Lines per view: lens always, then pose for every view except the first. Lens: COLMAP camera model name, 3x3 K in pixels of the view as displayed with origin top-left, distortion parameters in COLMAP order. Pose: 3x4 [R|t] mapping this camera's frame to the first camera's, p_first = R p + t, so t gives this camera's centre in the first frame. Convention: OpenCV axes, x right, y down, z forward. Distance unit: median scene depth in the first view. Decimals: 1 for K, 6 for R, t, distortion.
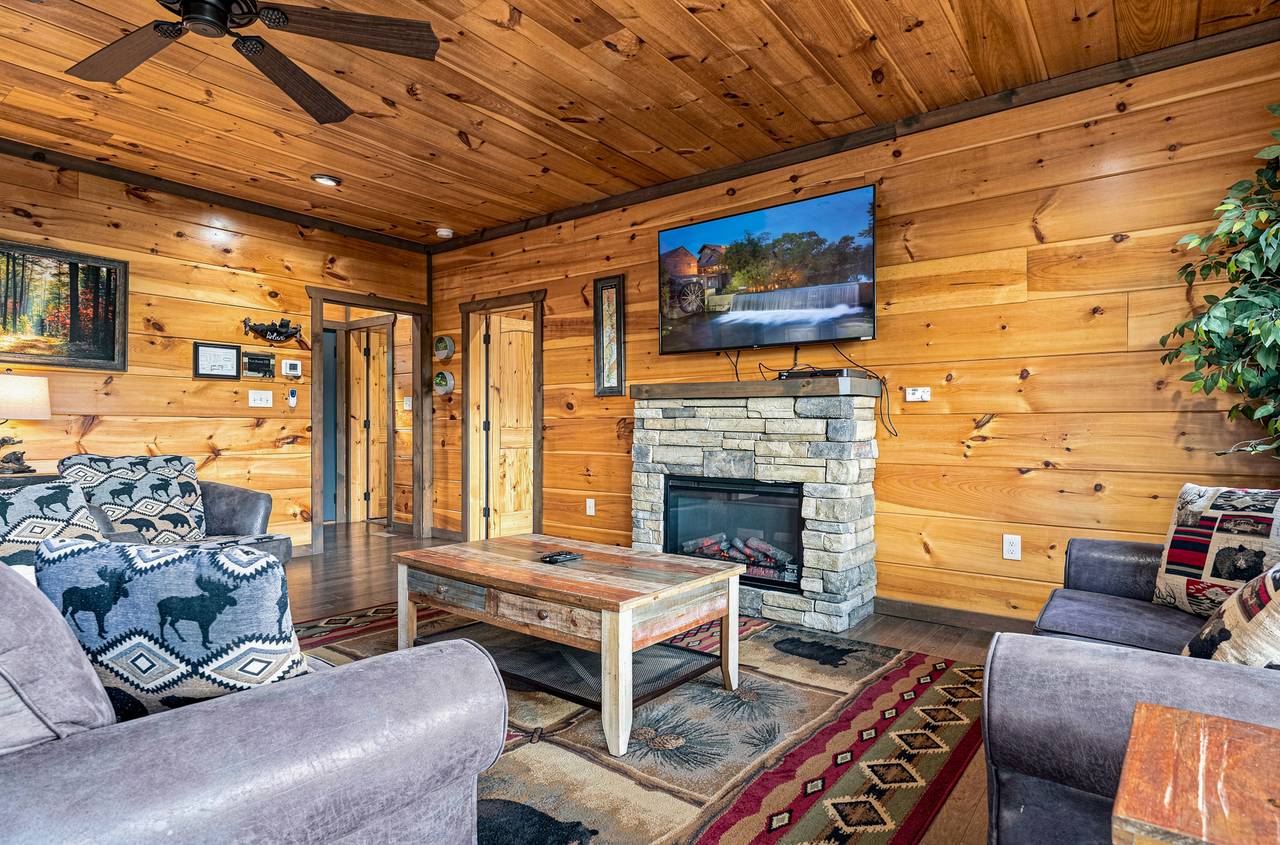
lens RADIAL K [[670.8, 0, 640.0], [0, 670.8, 422.5], [0, 0, 1]] dist [-0.004343, 0.000200]
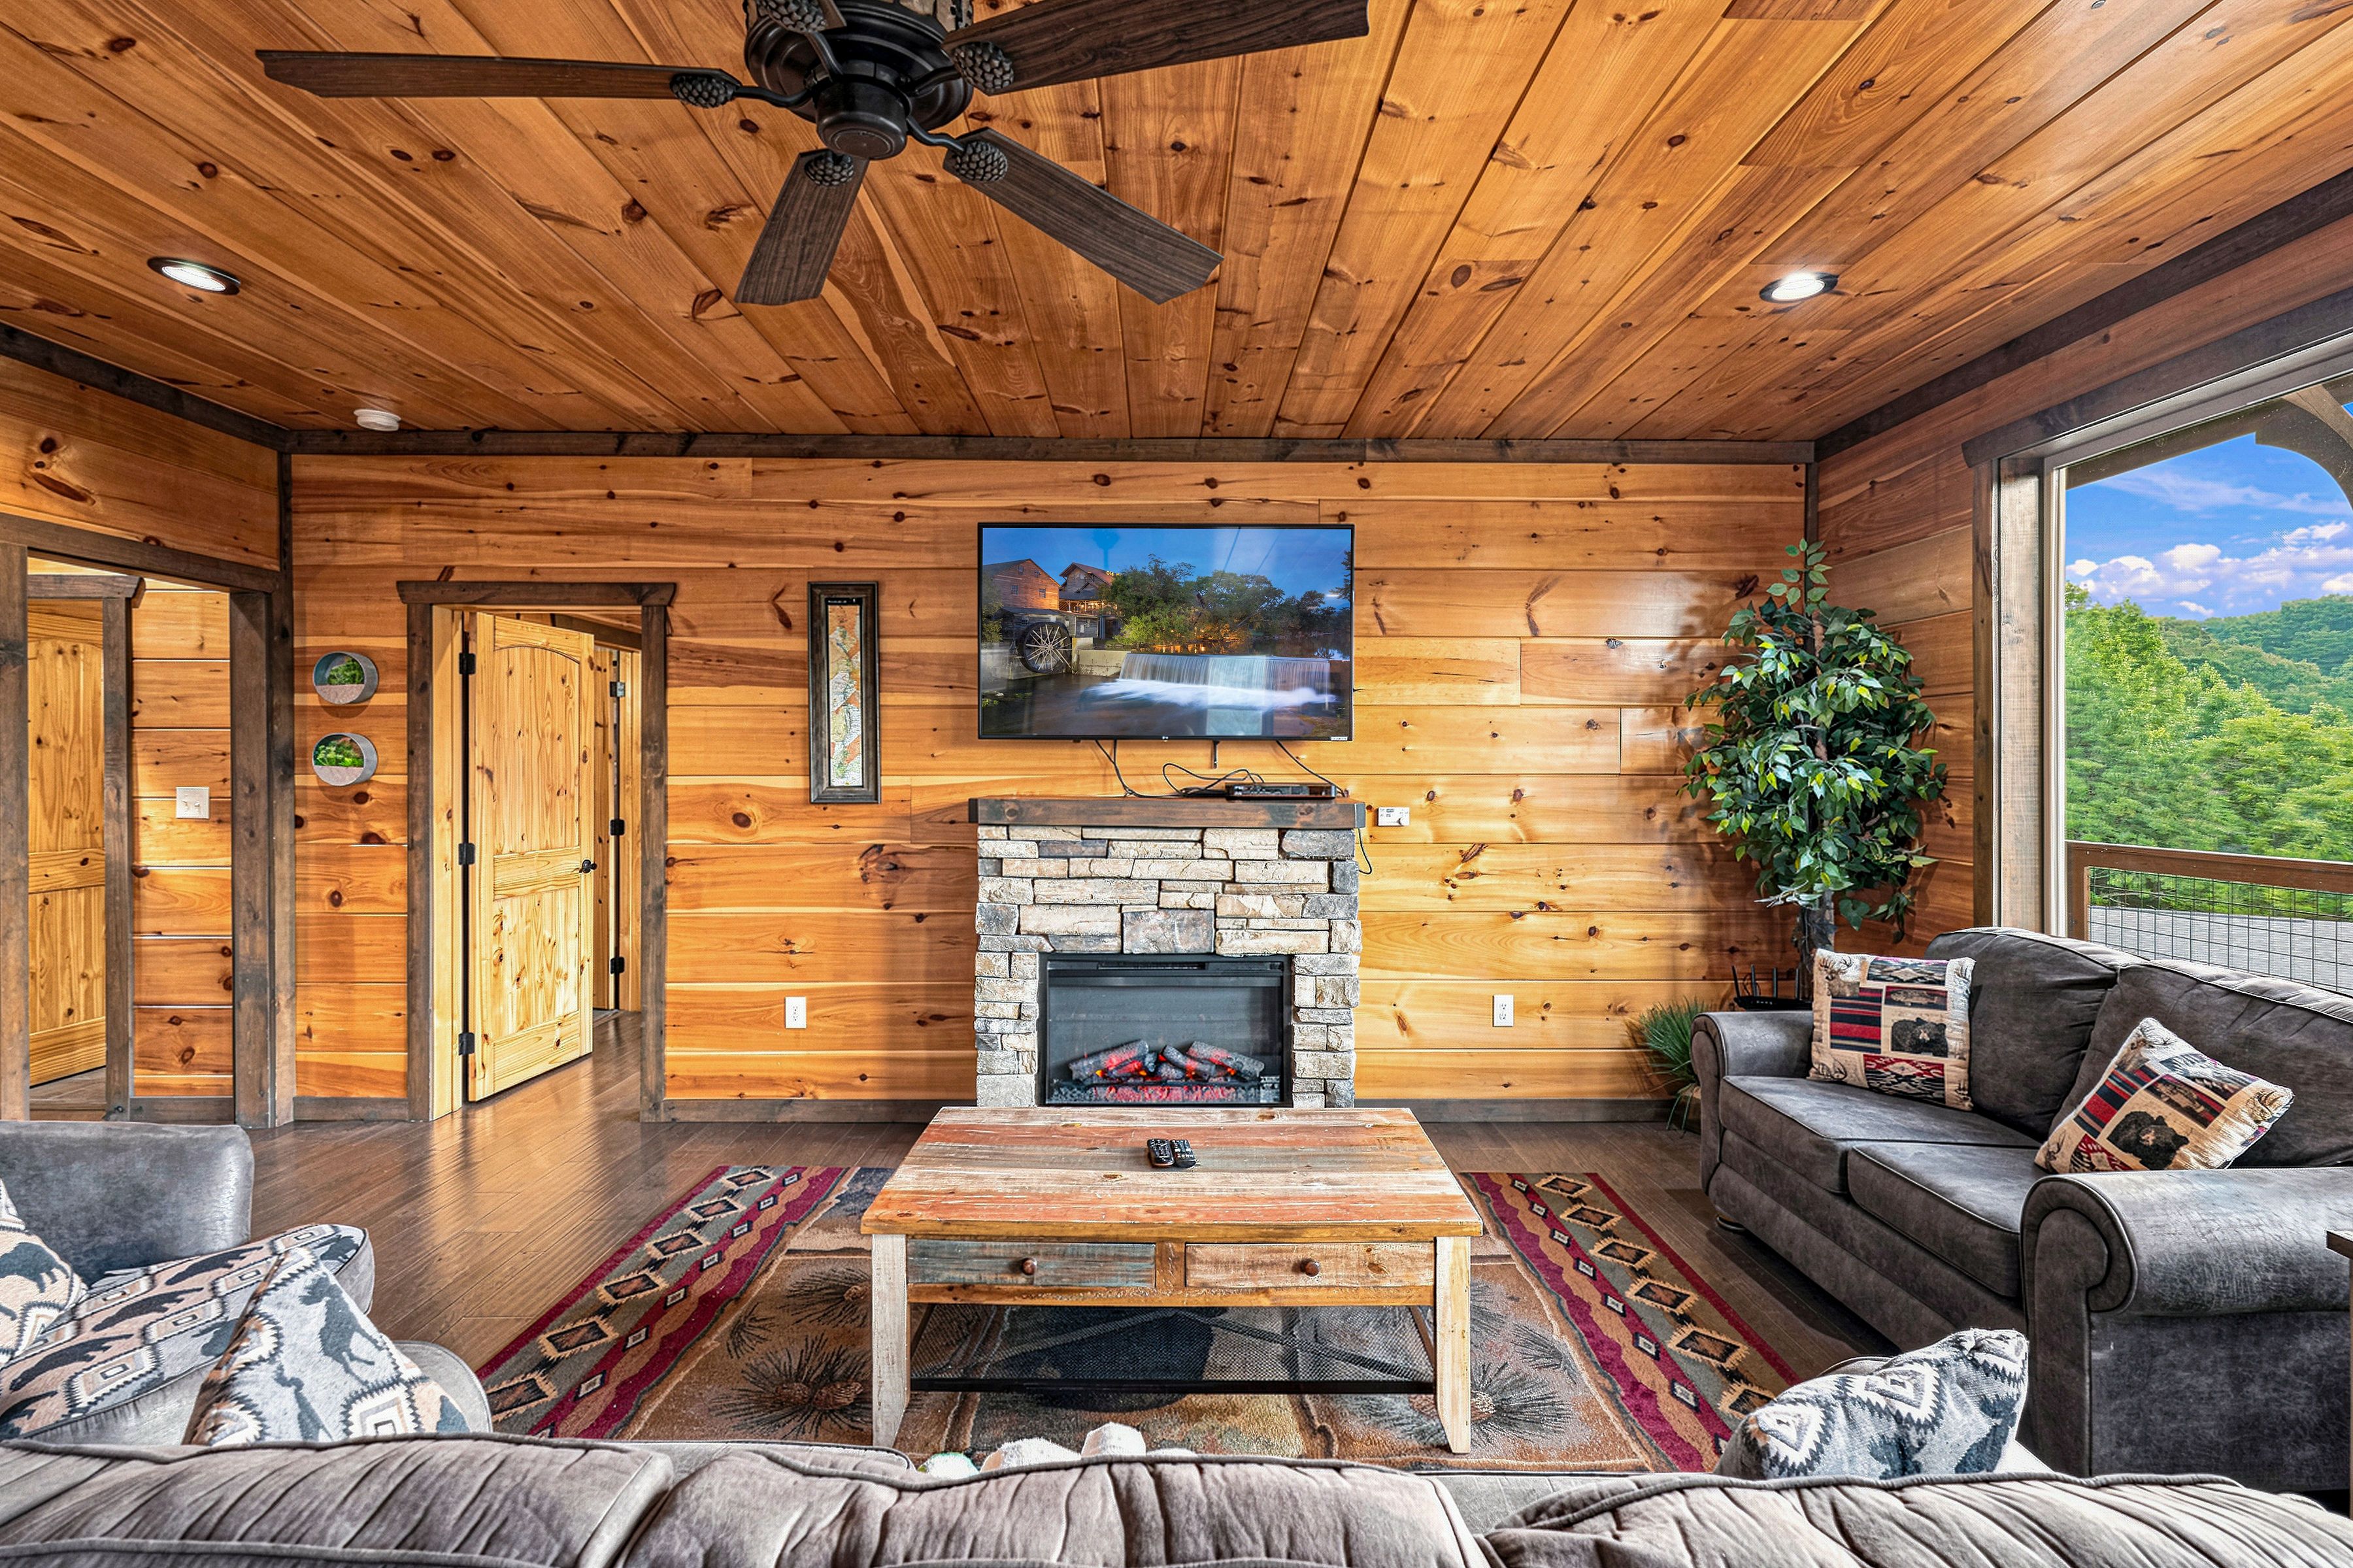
lens RADIAL K [[1122.7, 0, 1173.8], [0, 1122.7, 755.3], [0, 0, 1]] dist [-0.001237, -0.000355]
pose [[0.787398, 0.003422, 0.616436, -0.480321], [-0.004562, 0.999990, 0.000276, -0.097008], [-0.616429, -0.003029, 0.787405, 0.153629]]
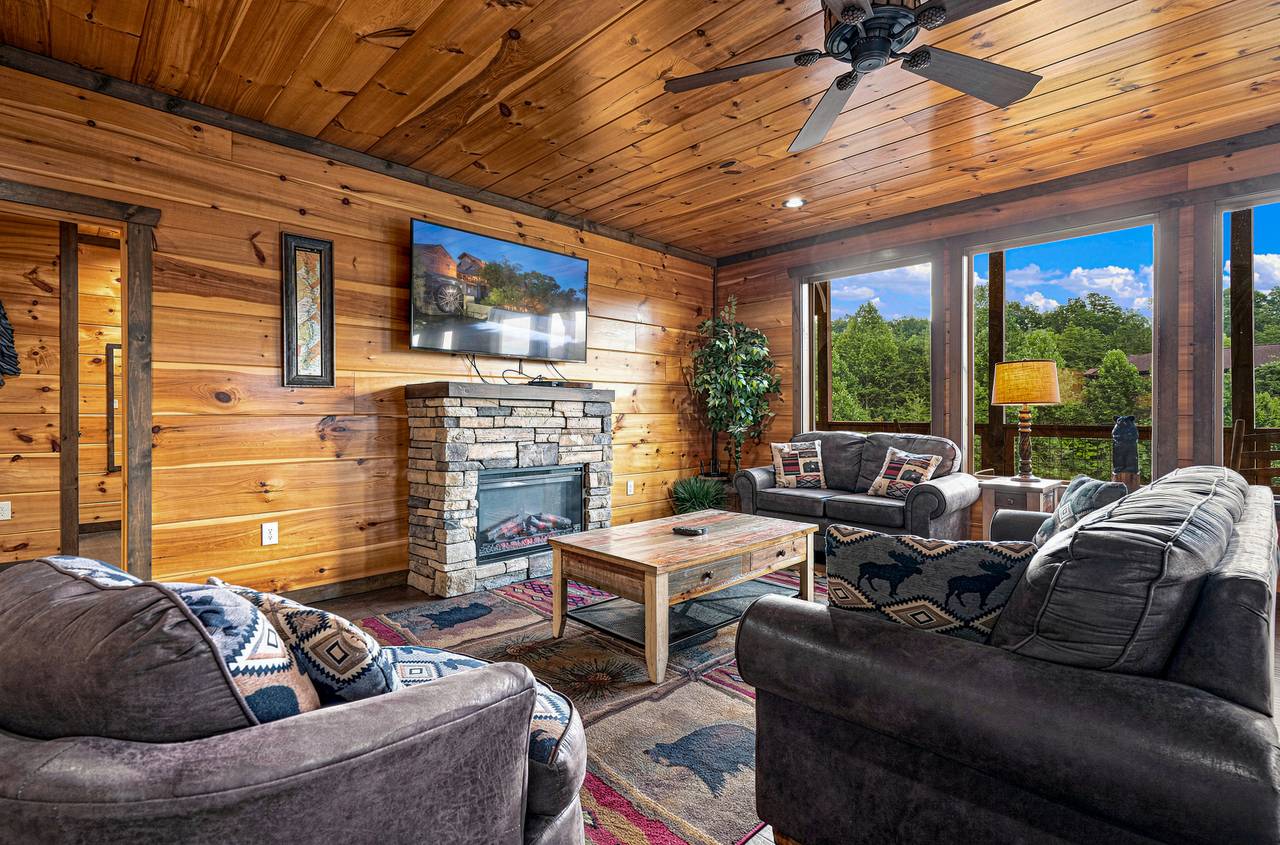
lens RADIAL K [[591.0, 0, 635.7], [0, 591.0, 410.5], [0, 0, 1]] dist [-0.003922, -0.000191]
pose [[0.135127, 0.000928, 0.990828, -0.836557], [-0.007822, 0.999969, 0.000130, -0.018092], [-0.990797, -0.007768, 0.135130, 0.635296]]
